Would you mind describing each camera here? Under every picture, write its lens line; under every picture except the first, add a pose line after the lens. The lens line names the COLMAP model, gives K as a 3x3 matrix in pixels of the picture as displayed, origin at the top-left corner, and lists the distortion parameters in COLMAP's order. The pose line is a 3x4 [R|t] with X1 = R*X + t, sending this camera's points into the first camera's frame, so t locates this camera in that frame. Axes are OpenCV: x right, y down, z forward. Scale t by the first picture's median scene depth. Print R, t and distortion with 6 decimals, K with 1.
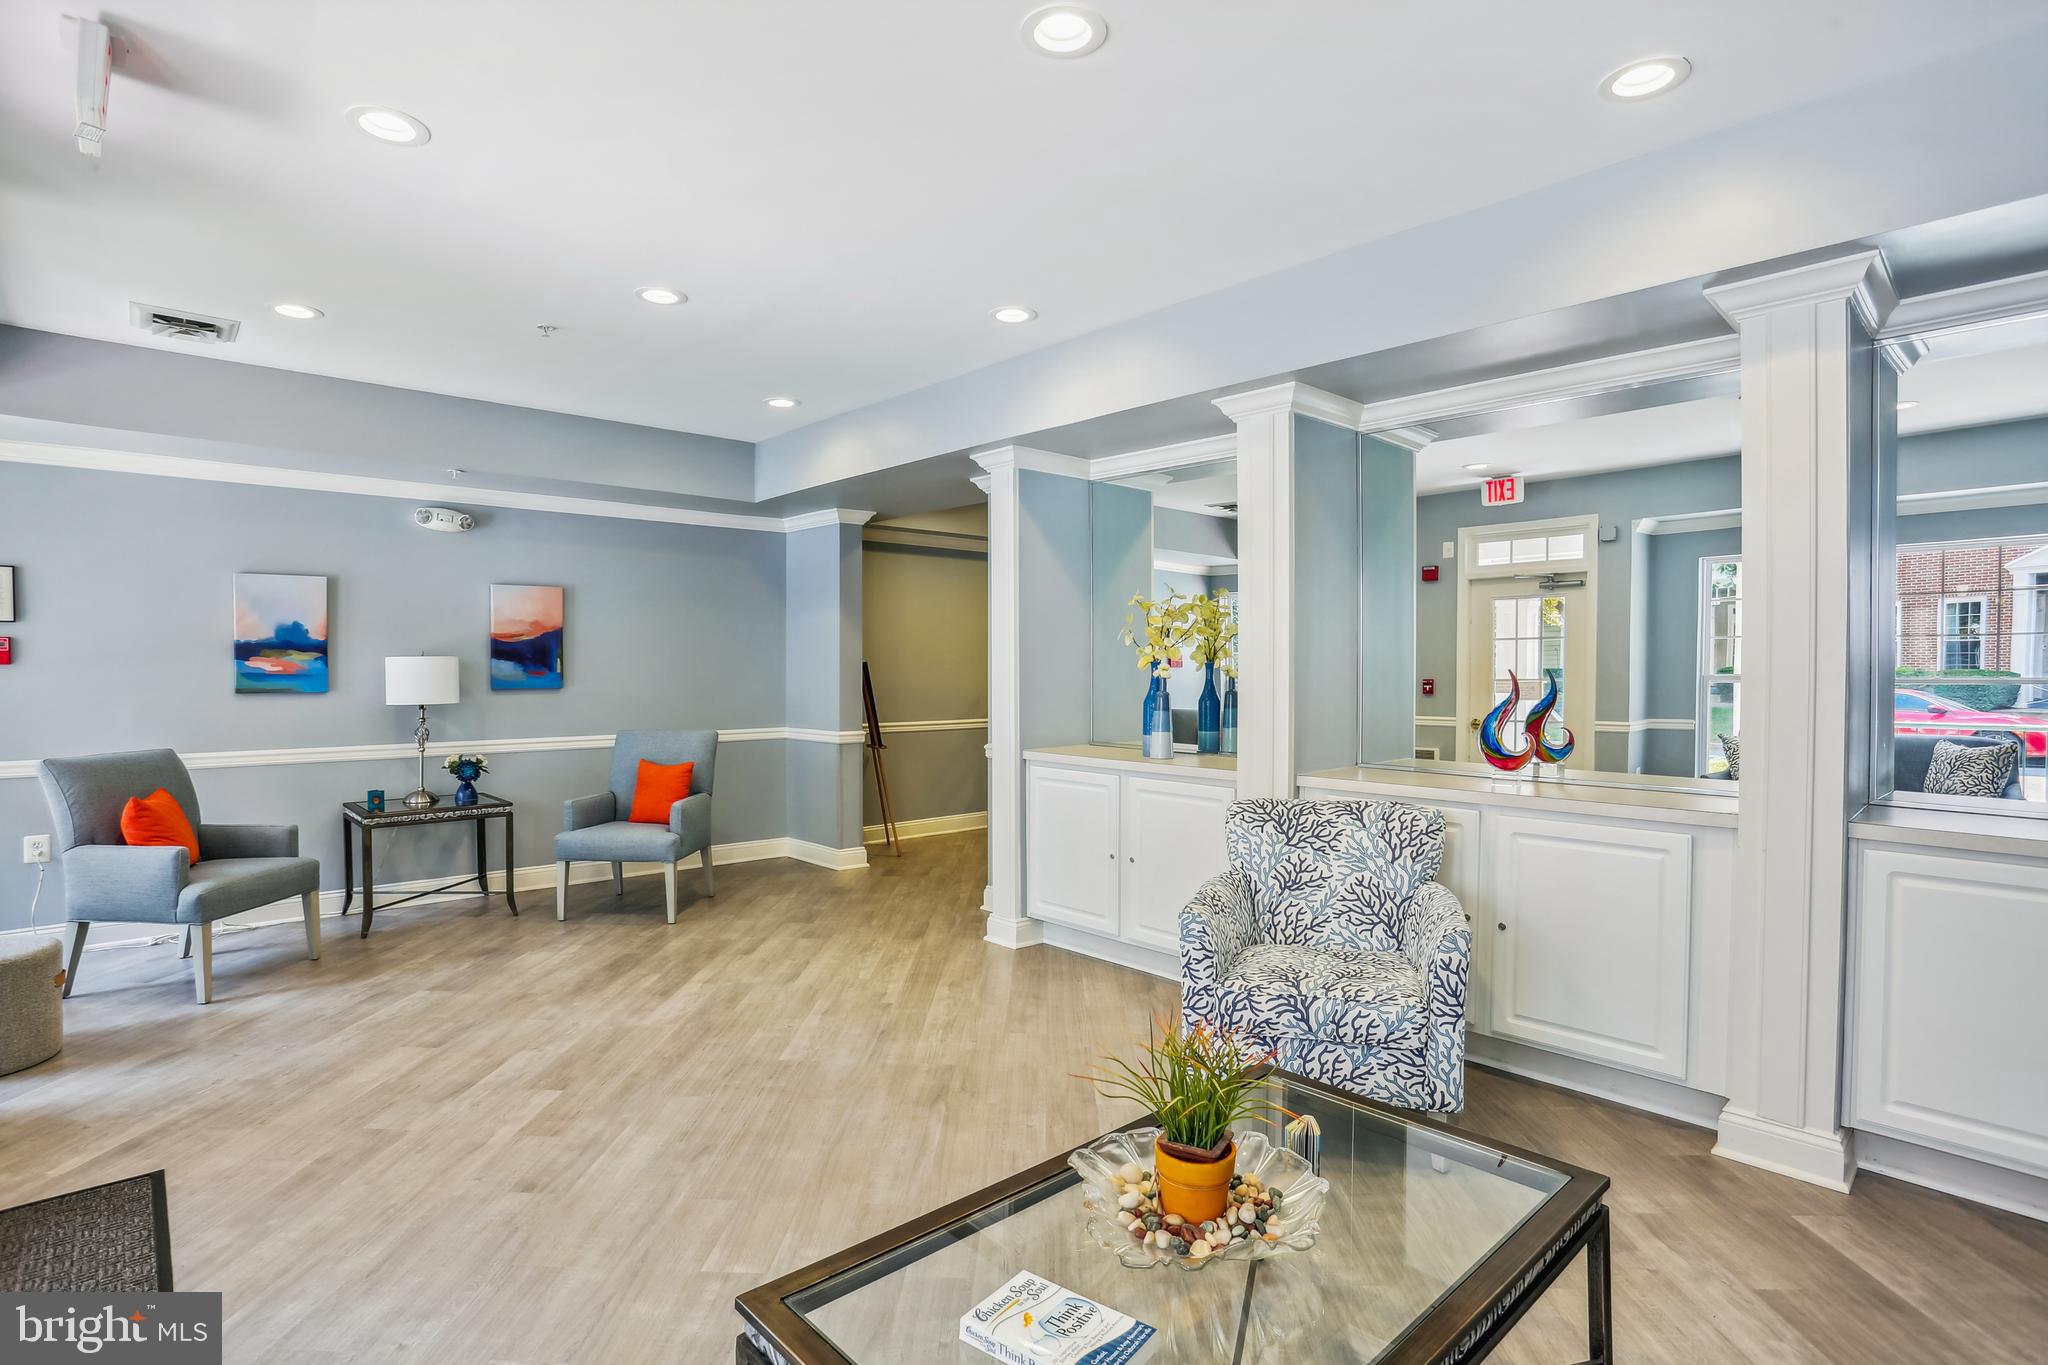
lens RADIAL K [[1005.3, 0, 998.5], [0, 1005.3, 670.1], [0, 0, 1]] dist [-0.061262, 0.023700]
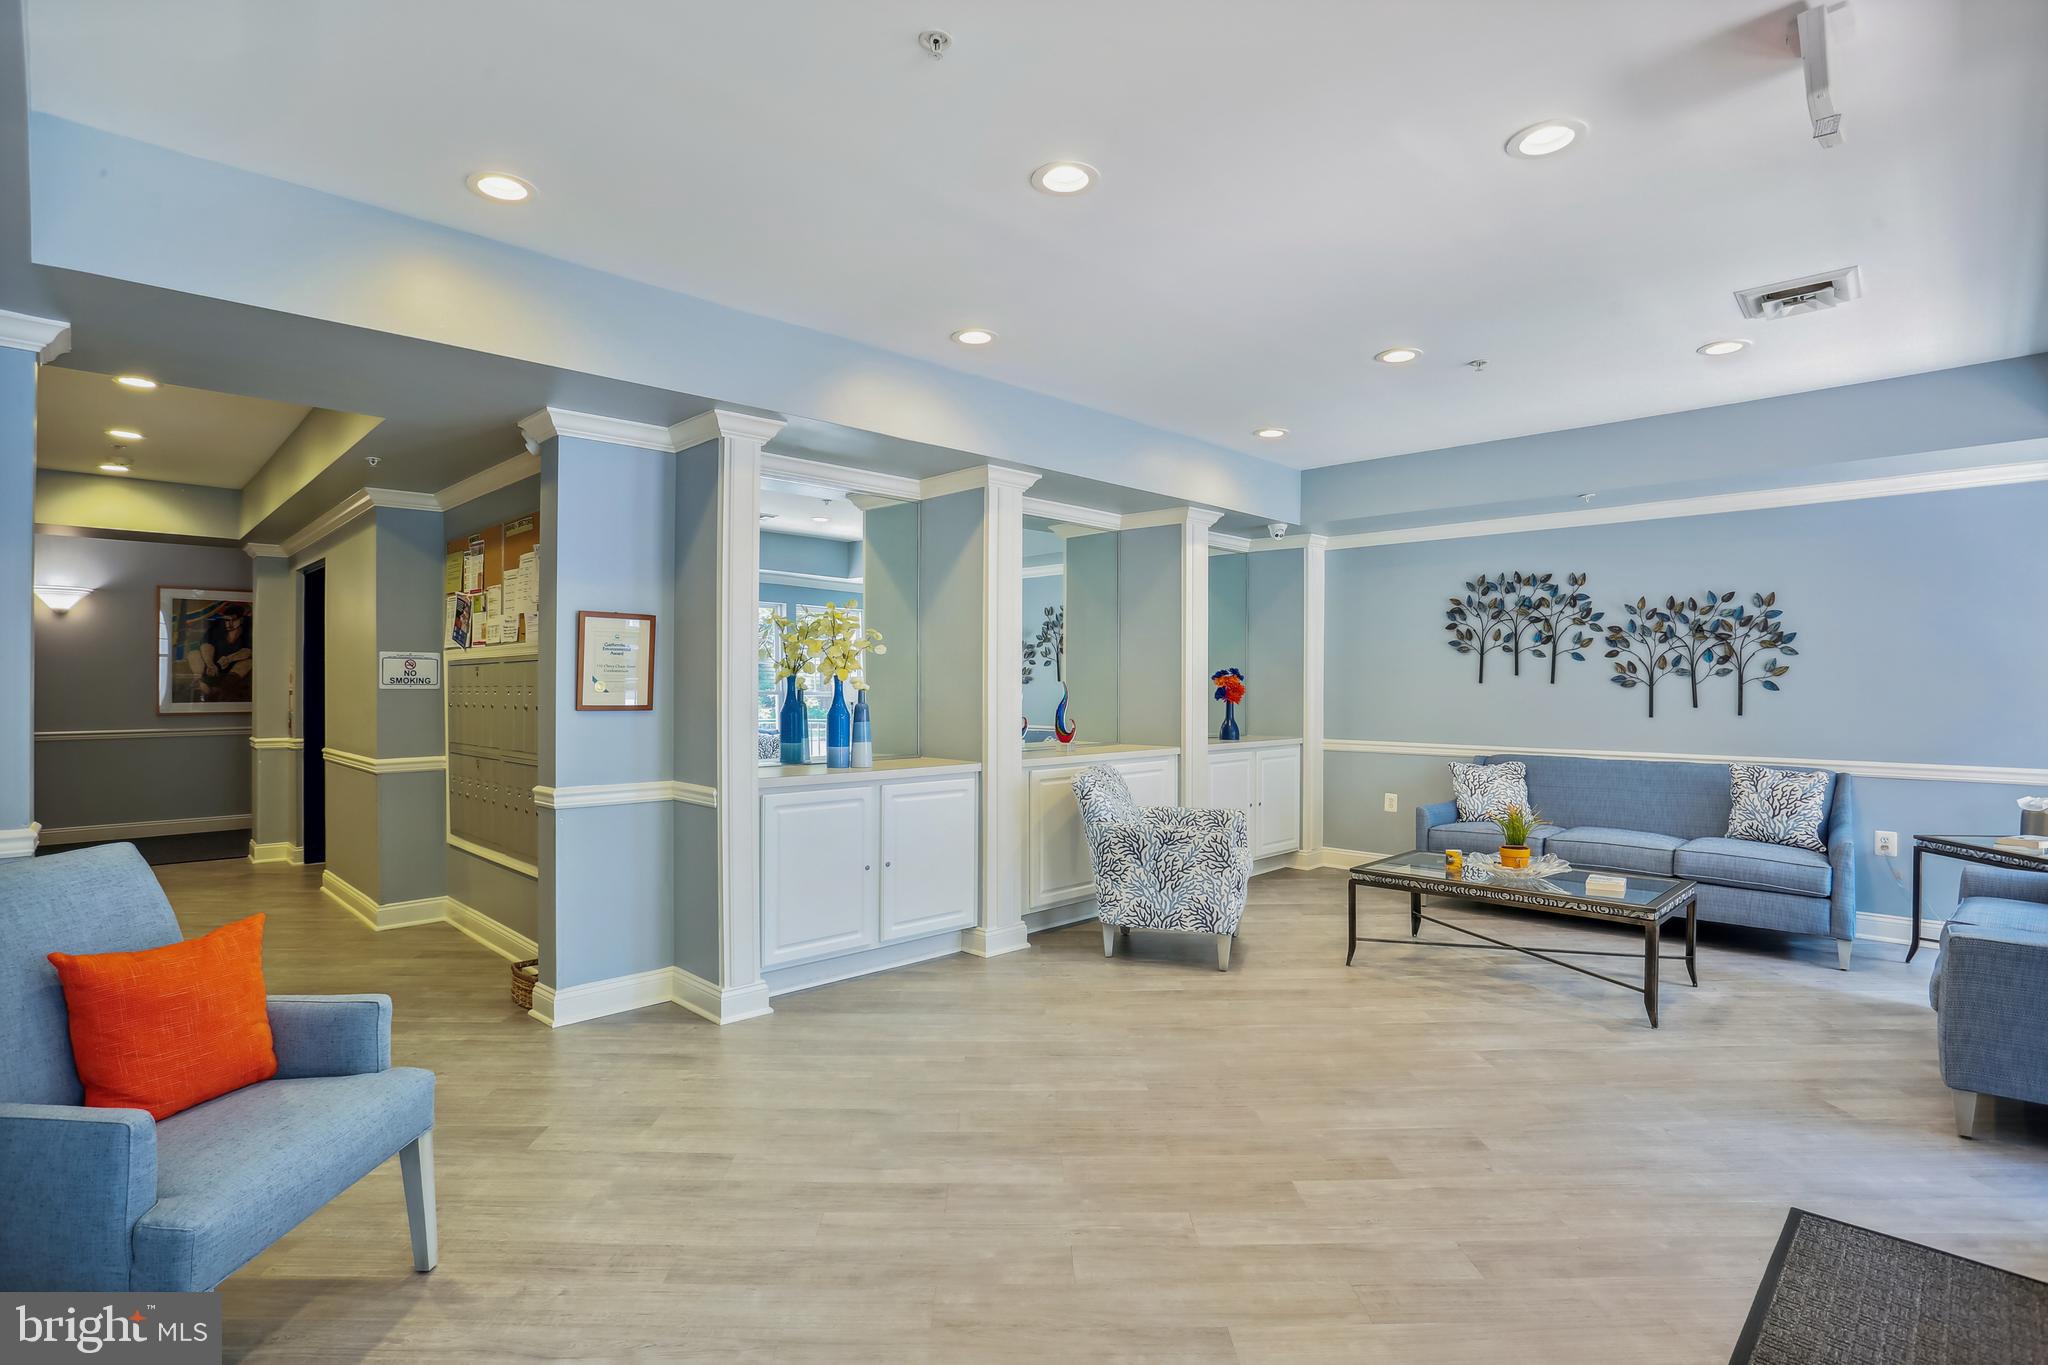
lens RADIAL K [[1005.3, 0, 1003.4], [0, 1005.3, 672.5], [0, 0, 1]] dist [-0.061262, 0.023700]
pose [[-0.044794, 0.008443, 0.998961, -0.933831], [0.001306, 0.999964, -0.008393, -0.002904], [-0.998995, 0.000929, -0.044803, 0.936787]]
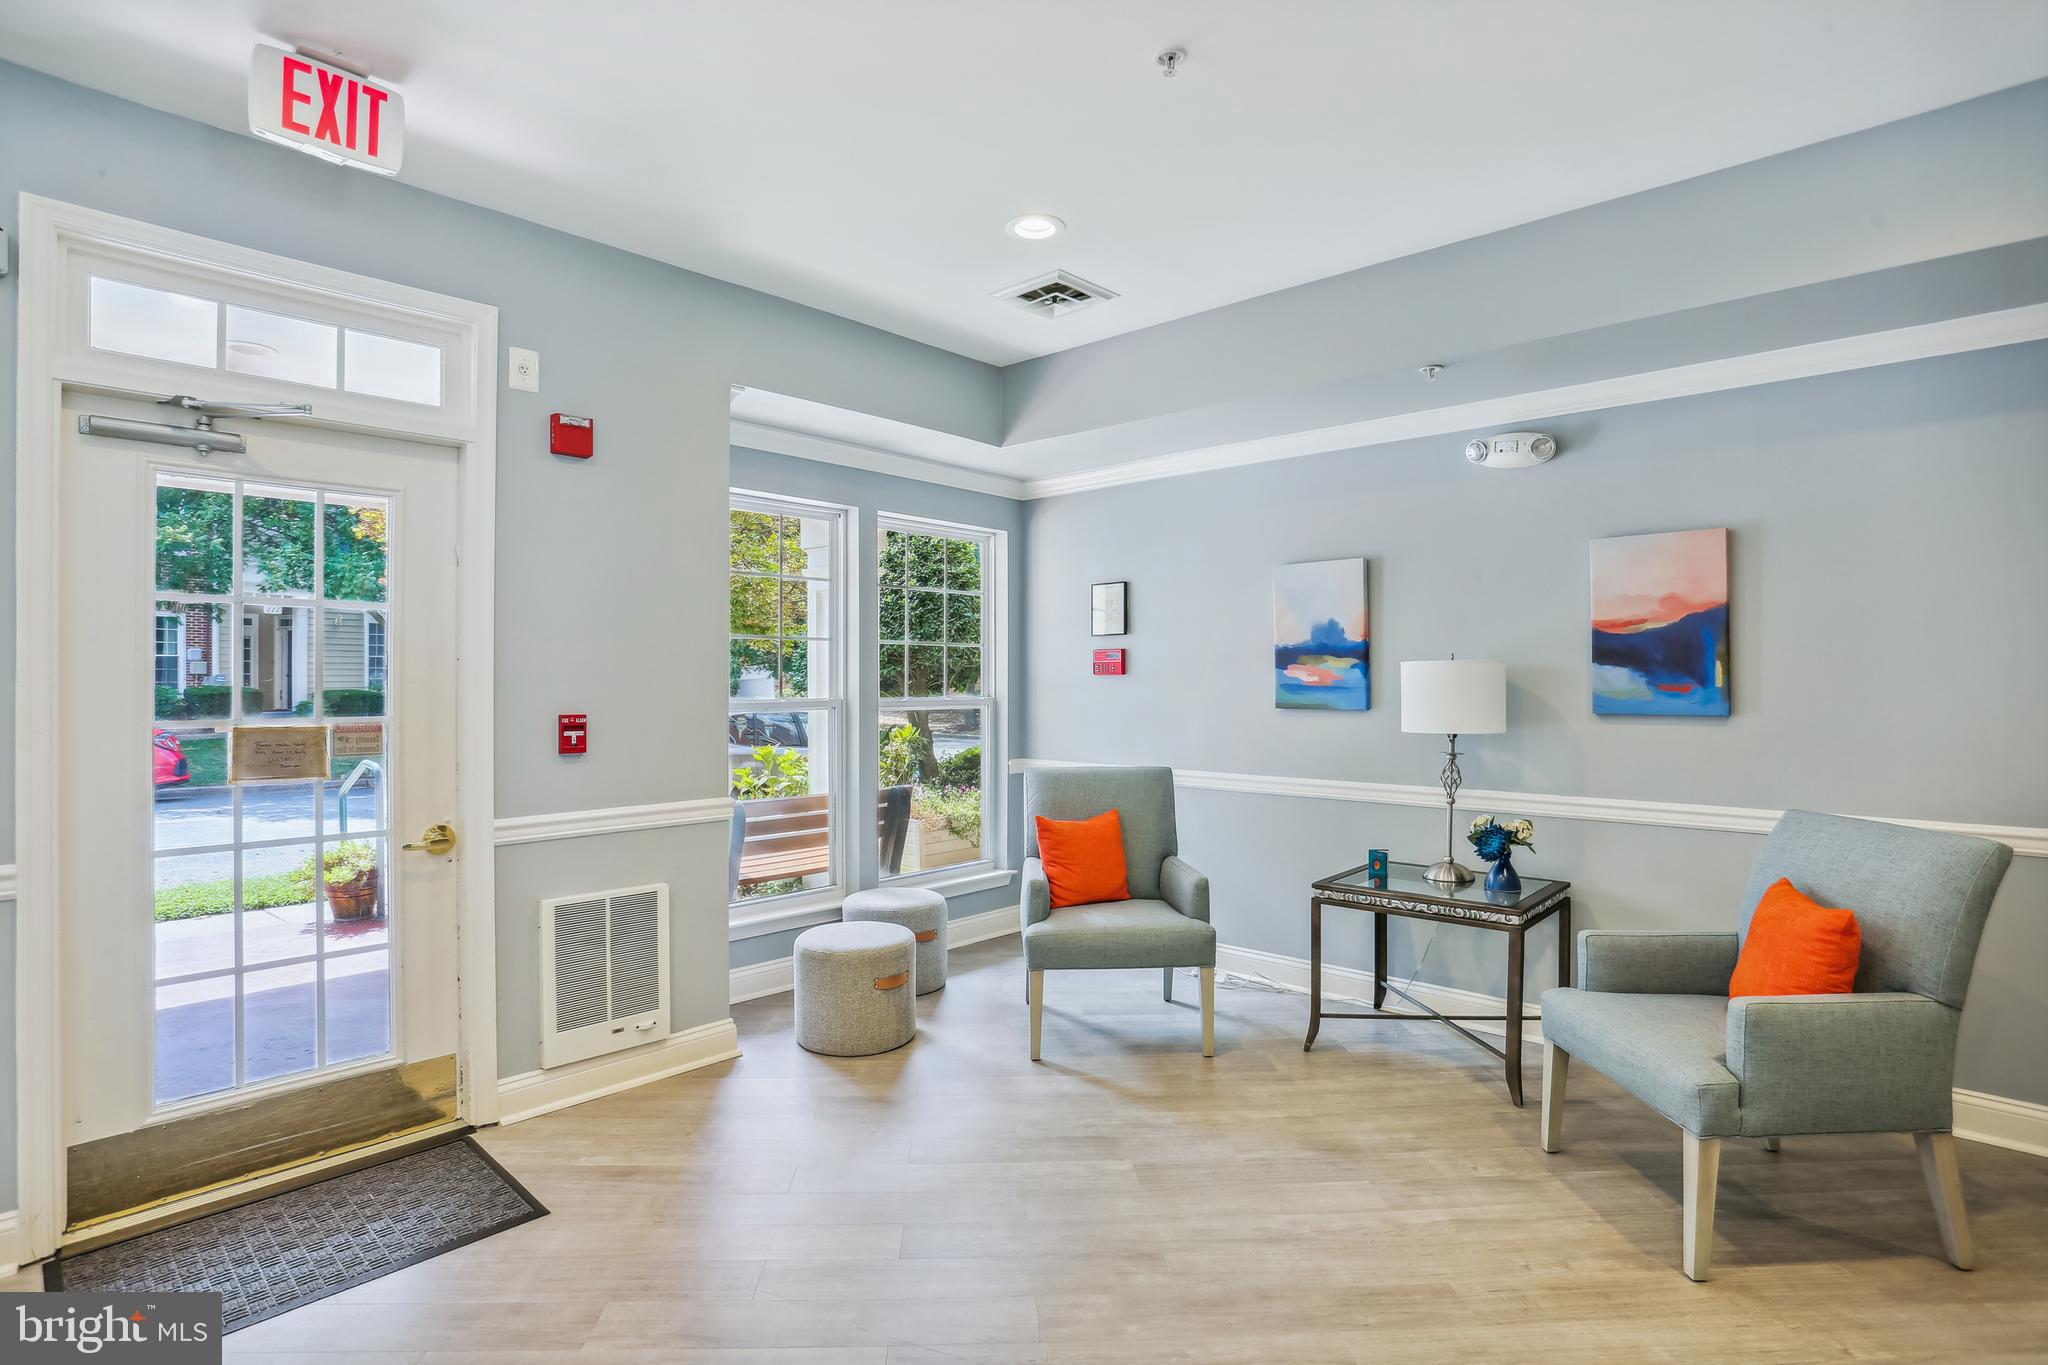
lens RADIAL K [[1005.3, 0, 1027.9], [0, 1005.3, 674.4], [0, 0, 1]] dist [-0.061262, 0.023700]
pose [[0.087717, -0.000673, -0.996145, 0.075833], [-0.001995, 0.999998, -0.000851, -0.004703], [0.996143, 0.002062, 0.087716, 0.828267]]
